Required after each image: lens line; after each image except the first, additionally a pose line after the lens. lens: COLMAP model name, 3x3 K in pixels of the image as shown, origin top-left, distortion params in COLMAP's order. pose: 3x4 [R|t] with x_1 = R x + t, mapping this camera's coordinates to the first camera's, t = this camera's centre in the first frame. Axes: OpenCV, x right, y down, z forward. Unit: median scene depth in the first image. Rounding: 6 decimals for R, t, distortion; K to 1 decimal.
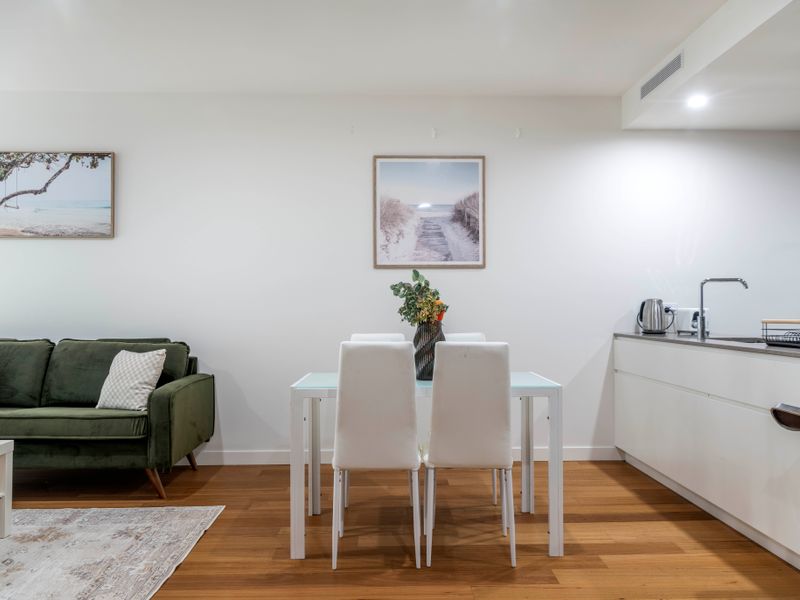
lens RADIAL K [[620.5, 0, 405.5], [0, 620.5, 301.9], [0, 0, 1]] dist [0.026914, -0.003261]
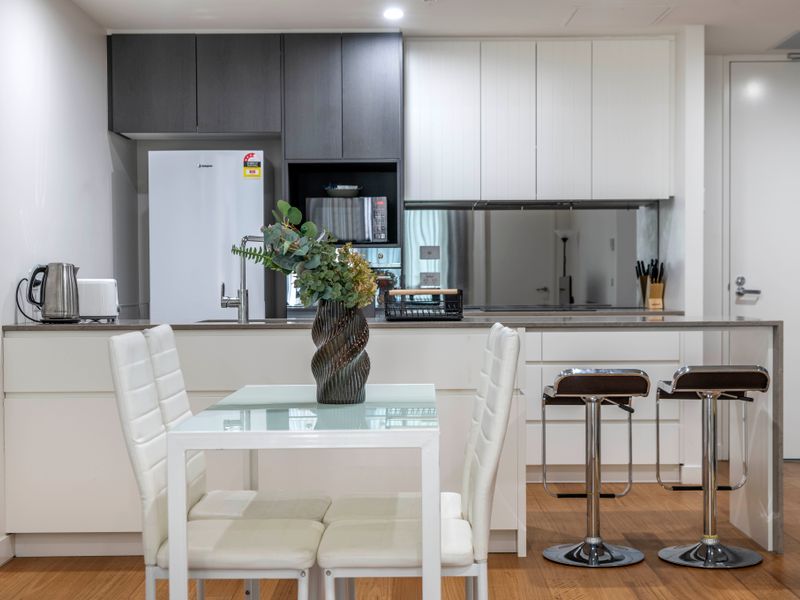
lens RADIAL K [[1274.9, 0, 398.8], [0, 1274.9, 297.6], [0, 0, 1]] dist [0.062891, 0.000000]
pose [[0.083268, -0.007325, 0.996500, -0.758800], [-0.004416, 0.999960, 0.007719, 0.017702], [-0.996517, -0.005043, 0.083233, 0.586685]]
